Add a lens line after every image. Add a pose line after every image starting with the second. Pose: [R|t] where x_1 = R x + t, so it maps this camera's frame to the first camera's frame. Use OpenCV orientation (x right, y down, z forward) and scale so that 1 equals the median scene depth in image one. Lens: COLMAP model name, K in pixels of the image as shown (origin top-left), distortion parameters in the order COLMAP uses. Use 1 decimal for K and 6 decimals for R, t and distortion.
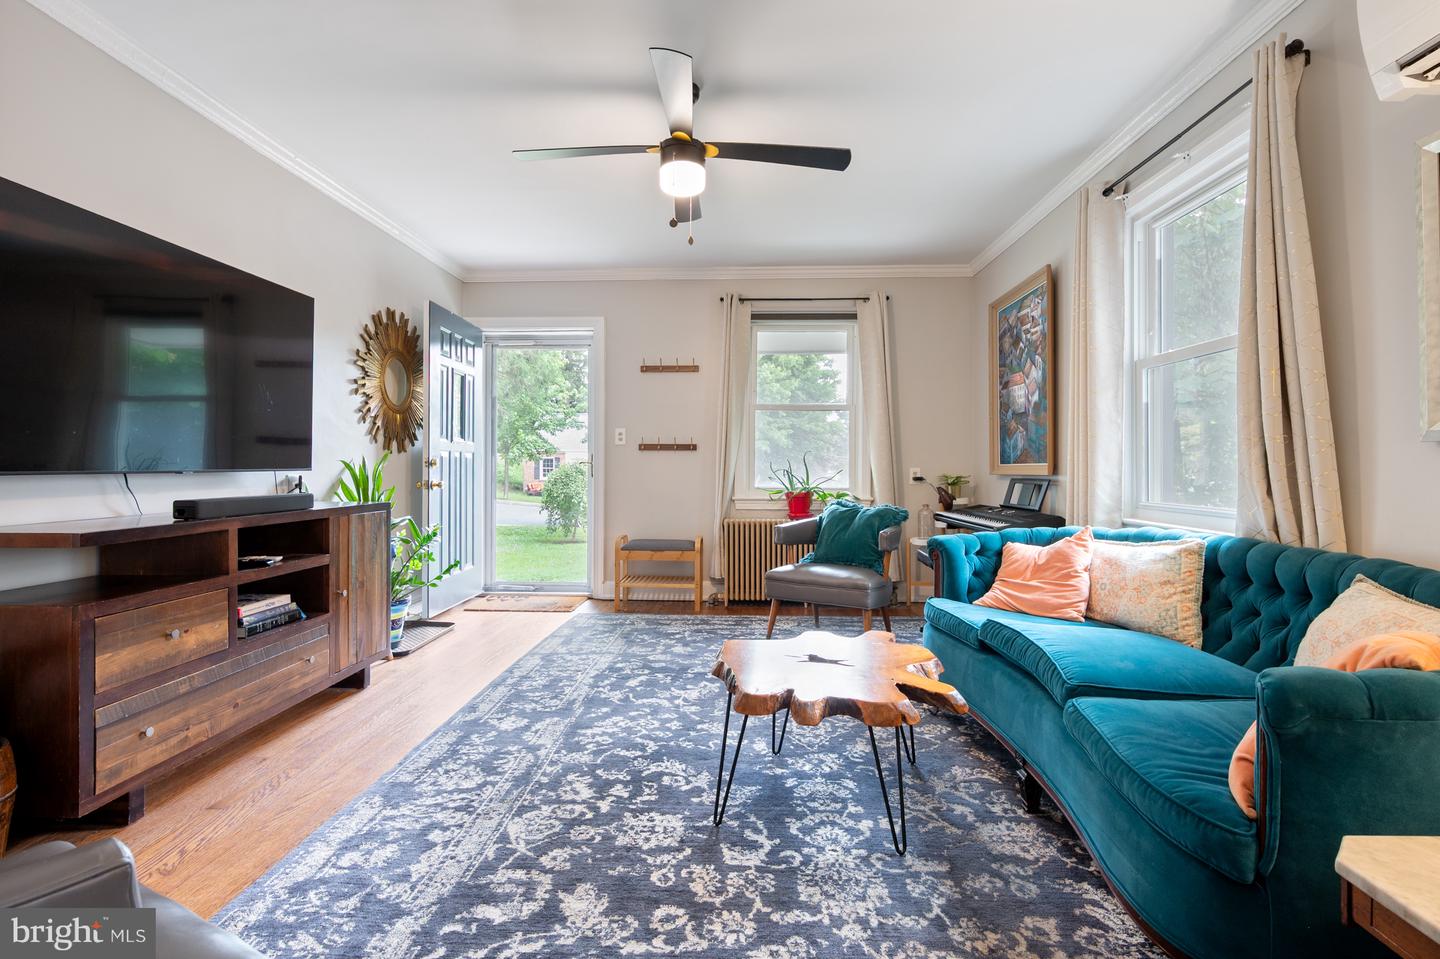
lens RADIAL K [[674.8, 0, 722.6], [0, 674.8, 466.6], [0, 0, 1]] dist [0.000167, -0.000496]
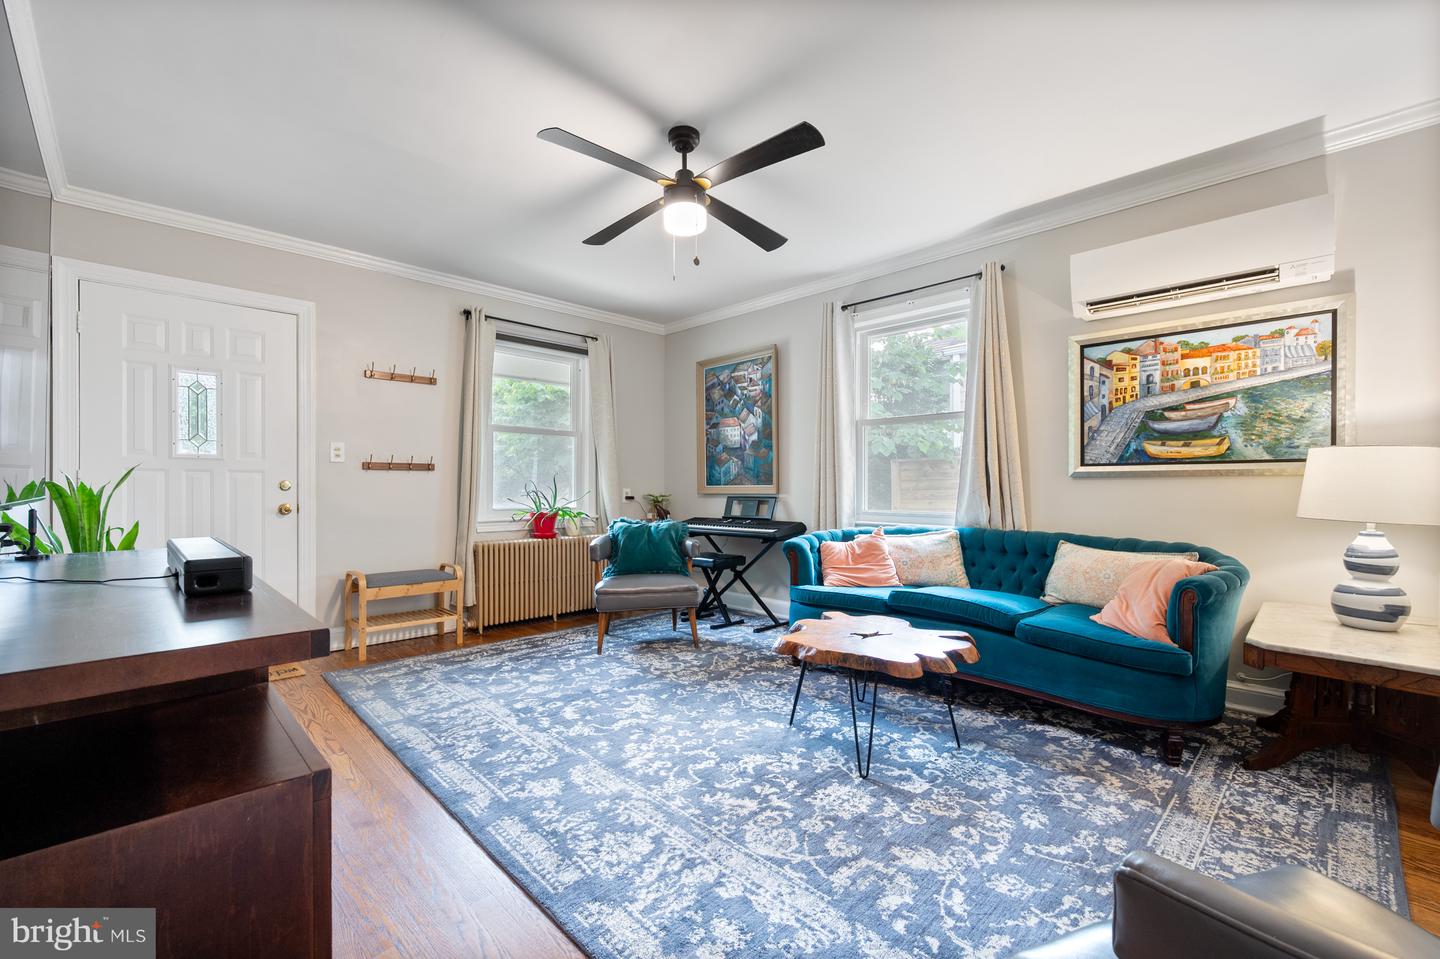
lens RADIAL K [[603.2, 0, 714.3], [0, 603.2, 487.6], [0, 0, 1]] dist [-0.001381, 0.000077]
pose [[0.689773, -0.003441, 0.724018, -0.742189], [0.001200, 0.999993, 0.003610, -0.006942], [-0.724025, -0.001621, 0.689772, 0.320018]]
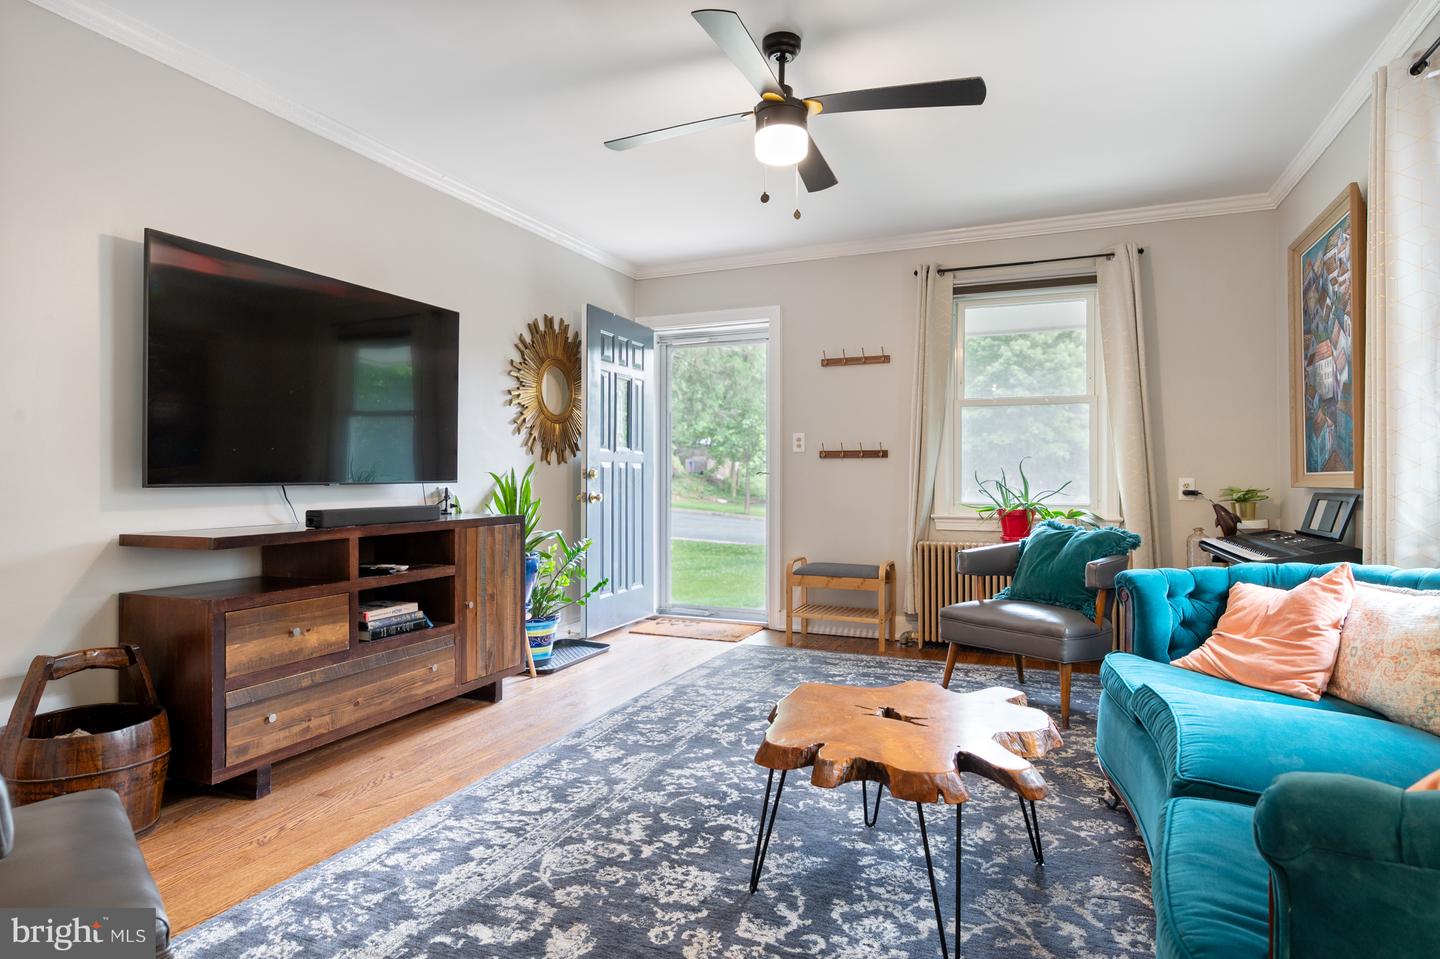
lens RADIAL K [[802.4, 0, 724.2], [0, 802.4, 472.1], [0, 0, 1]] dist [-0.002224, -0.001057]
pose [[0.936882, -0.005311, -0.349604, 0.236879], [0.003255, 0.999974, -0.006469, -0.001146], [0.349629, 0.004923, 0.936875, 0.014792]]
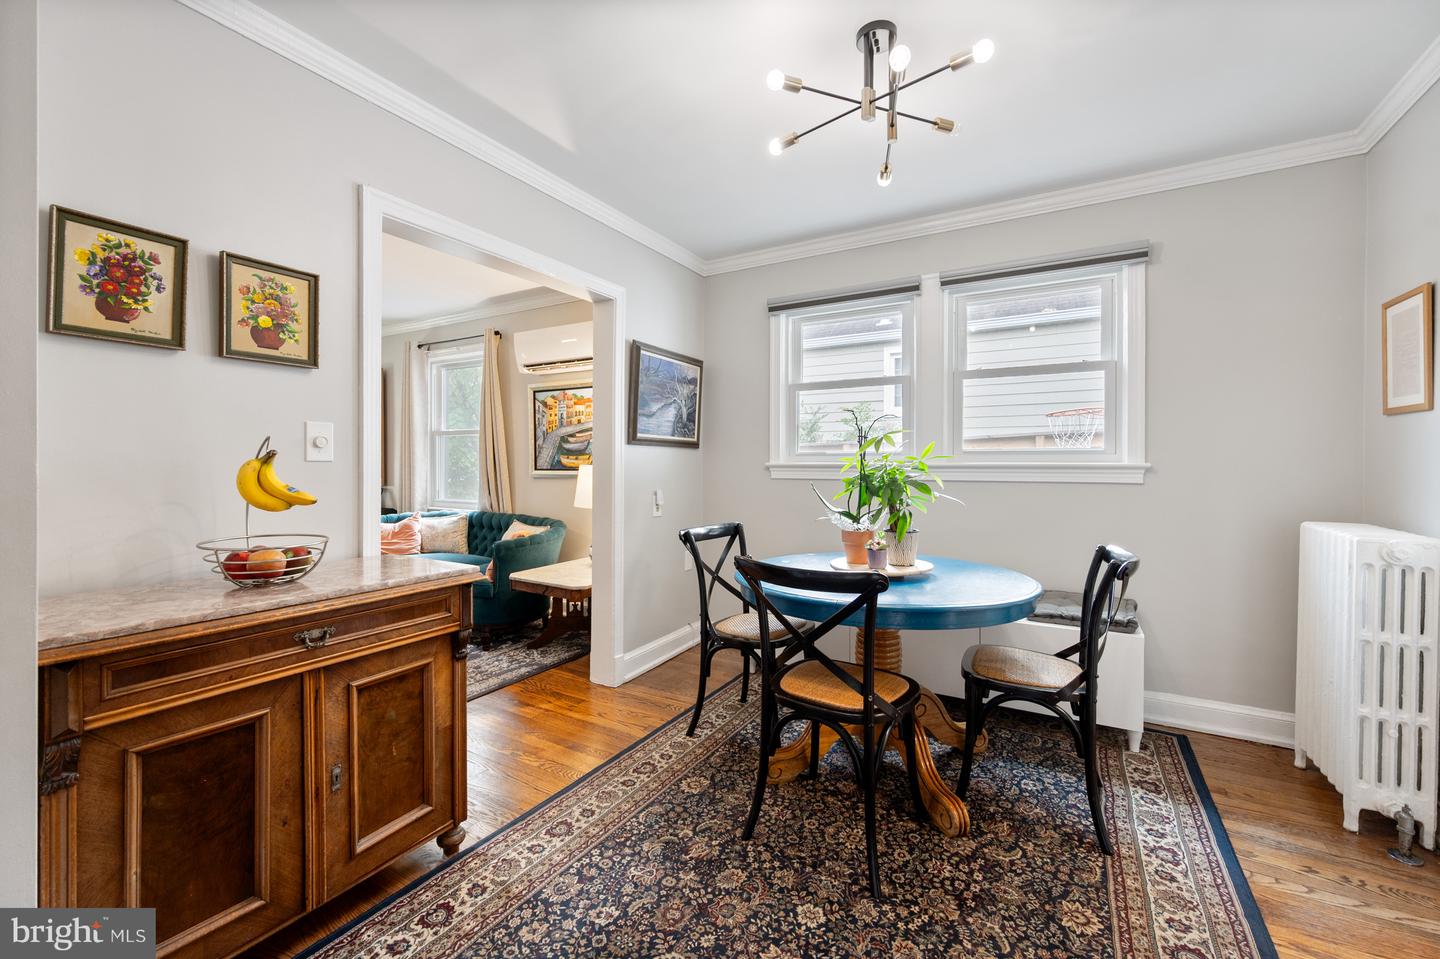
lens RADIAL K [[577.3, 0, 717.6], [0, 577.3, 471.1], [0, 0, 1]] dist [-0.000074, -0.000263]
pose [[0.465894, -0.007098, 0.884812, -0.654093], [-0.001704, 0.999959, 0.008919, -0.060017], [-0.884839, -0.005663, 0.465862, -0.715532]]
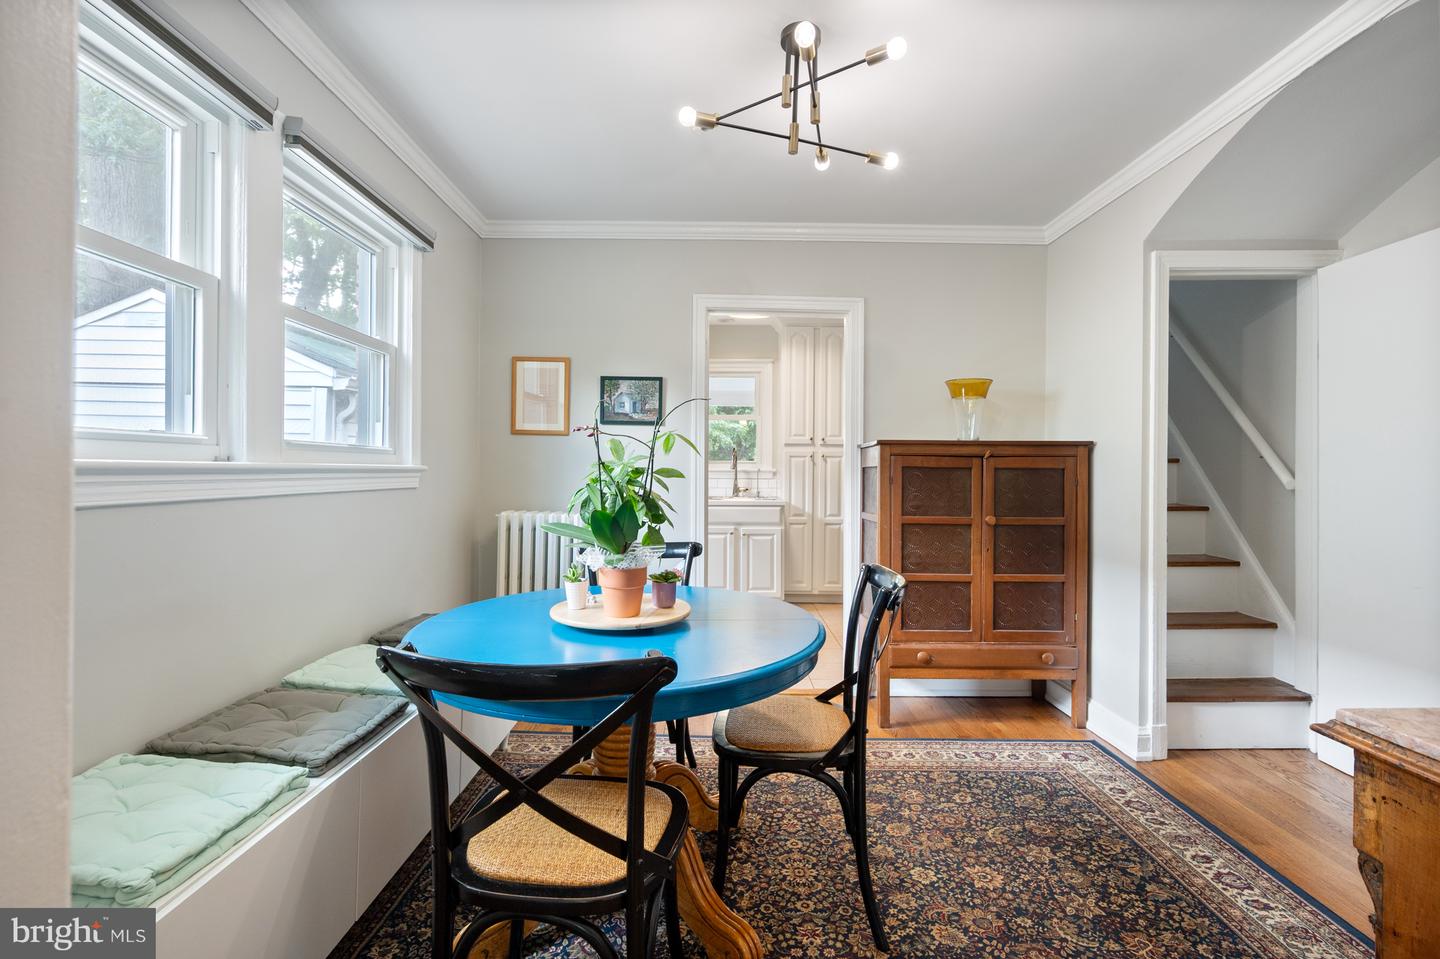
lens RADIAL K [[644.4, 0, 717.0], [0, 644.4, 470.2], [0, 0, 1]] dist [-0.000544, -0.000202]
pose [[-0.999247, -0.008747, -0.037799, 0.165600], [-0.008761, 0.999962, 0.000195, -0.063386], [0.037796, 0.000526, -0.999285, 0.188118]]
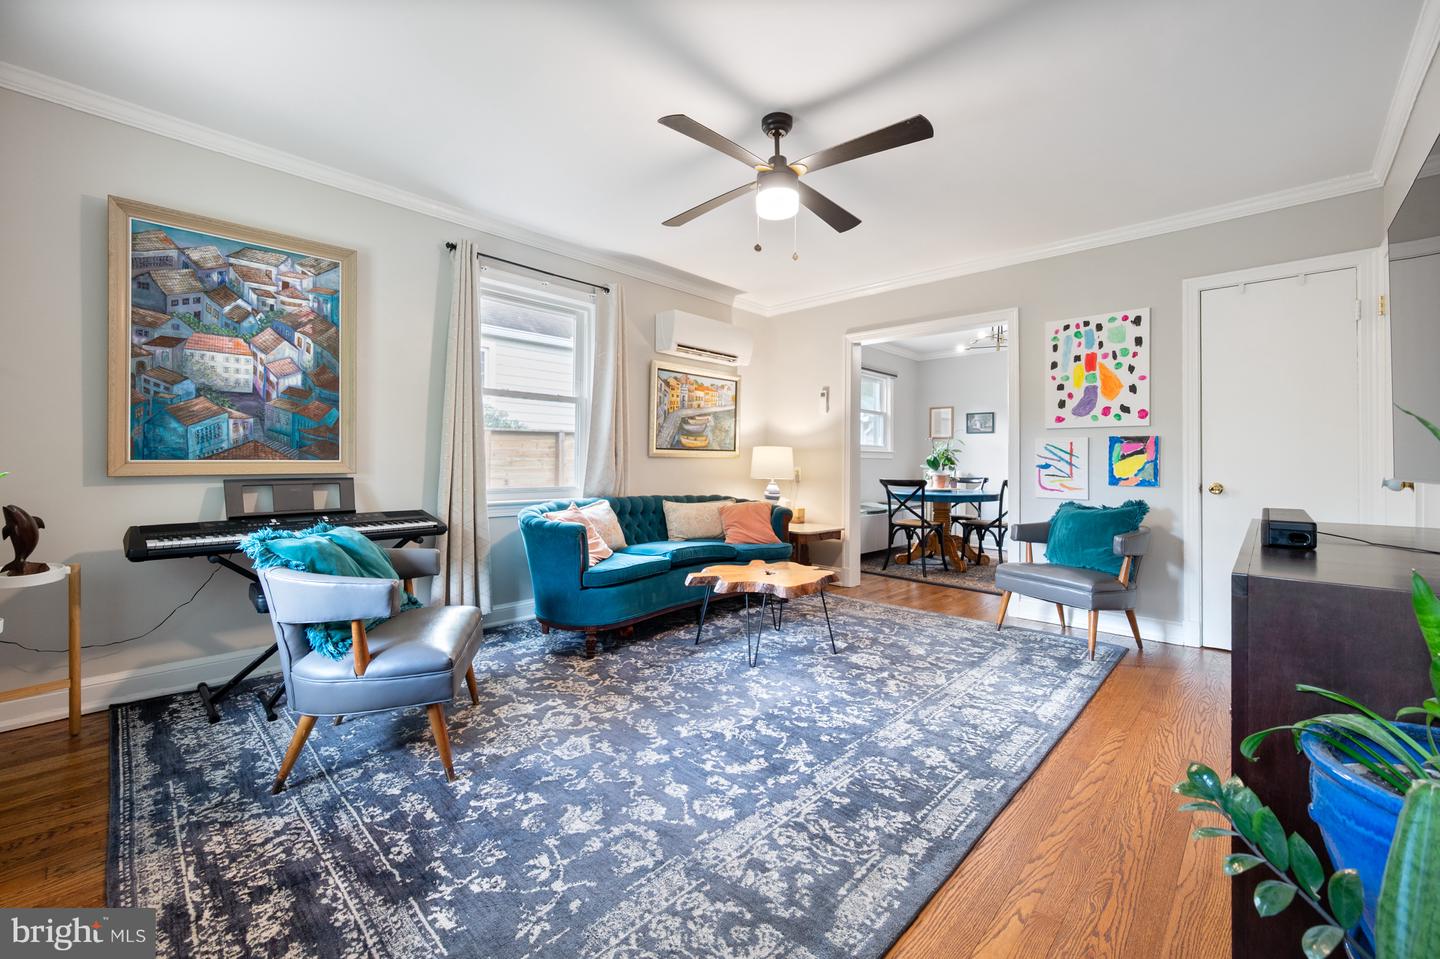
lens RADIAL K [[582.0, 0, 714.2], [0, 582.0, 459.9], [0, 0, 1]] dist [-0.001585, -0.000168]
pose [[-0.747239, -0.002855, 0.664549, -0.628559], [-0.006568, 0.999974, -0.003088, -0.009403], [-0.664523, -0.006672, -0.747238, 1.825972]]
